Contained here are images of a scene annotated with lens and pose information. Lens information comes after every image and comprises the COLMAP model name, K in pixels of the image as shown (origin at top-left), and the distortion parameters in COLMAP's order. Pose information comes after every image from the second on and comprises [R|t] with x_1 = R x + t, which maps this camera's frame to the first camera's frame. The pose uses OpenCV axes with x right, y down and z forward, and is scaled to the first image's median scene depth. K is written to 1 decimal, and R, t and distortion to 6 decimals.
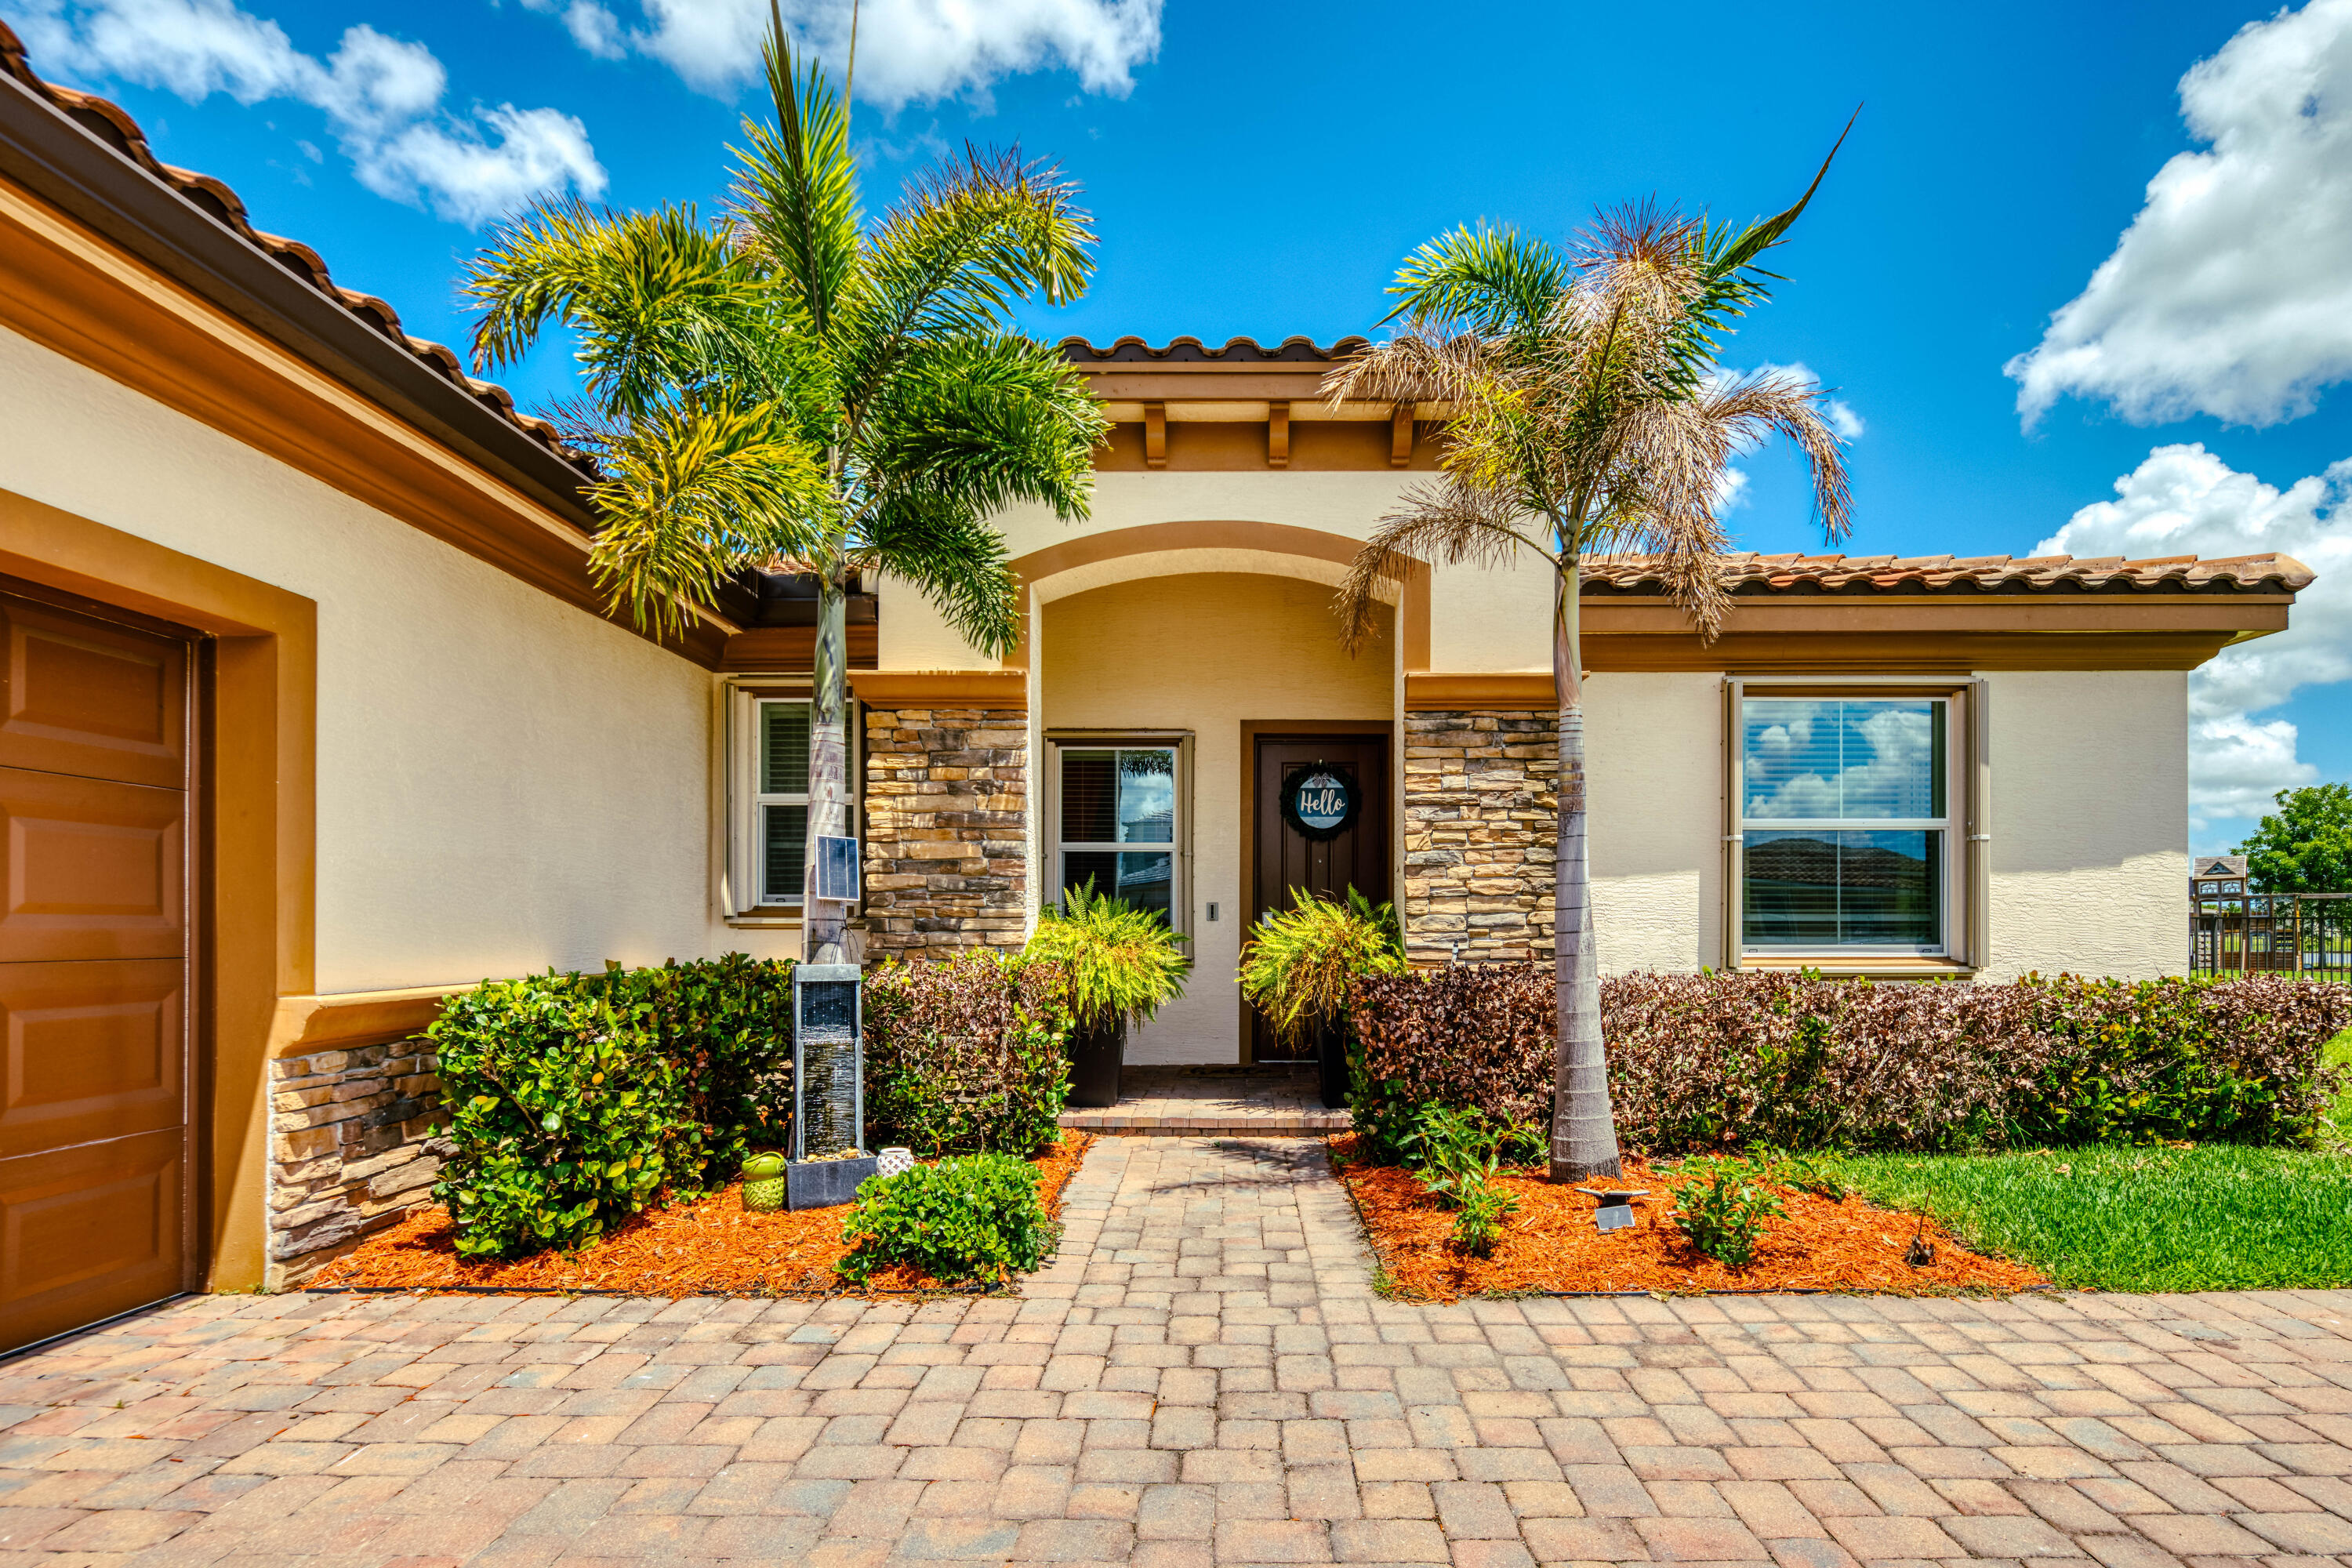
lens RADIAL K [[1159.5, 0, 1251.3], [0, 1159.5, 914.7], [0, 0, 1]] dist [0.001247, -0.000210]
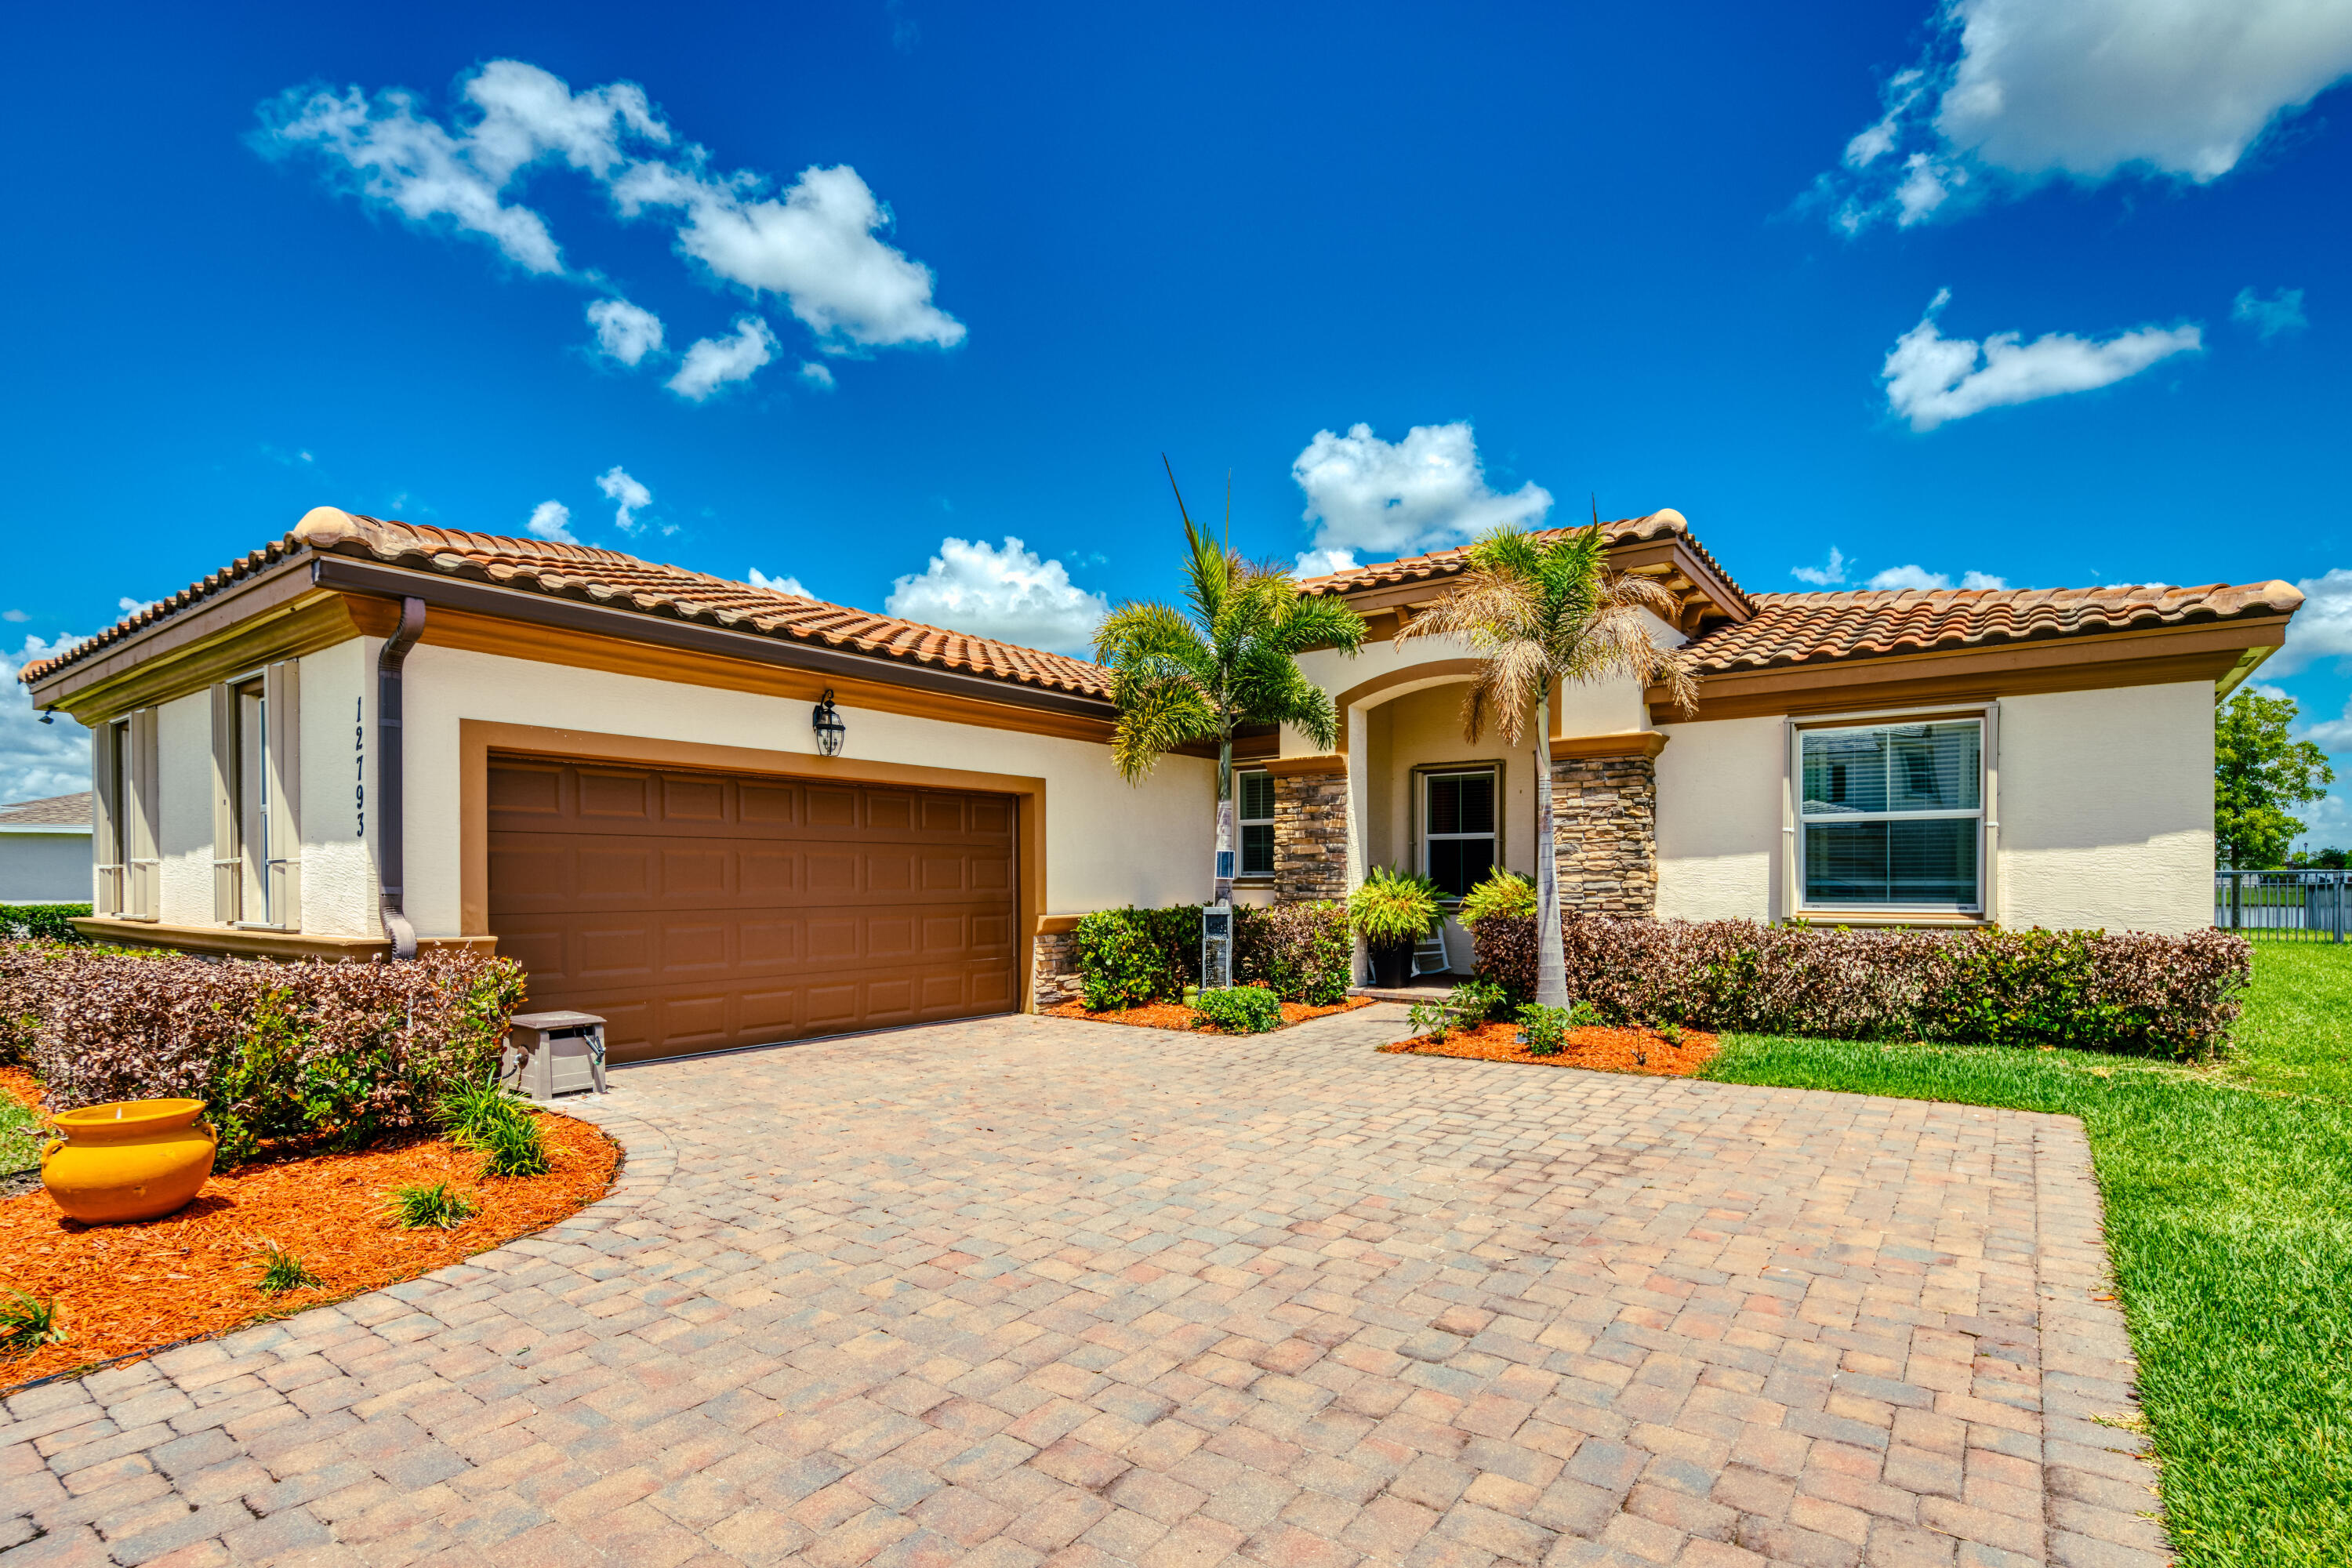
lens RADIAL K [[1133.1, 0, 1178.5], [0, 1133.1, 879.1], [0, 0, 1]] dist [0.000339, 0.000035]
pose [[0.797382, -0.002067, -0.603471, 0.701574], [0.010507, 0.999890, 0.010459, -0.028008], [0.603383, -0.014680, 0.797316, -0.636593]]
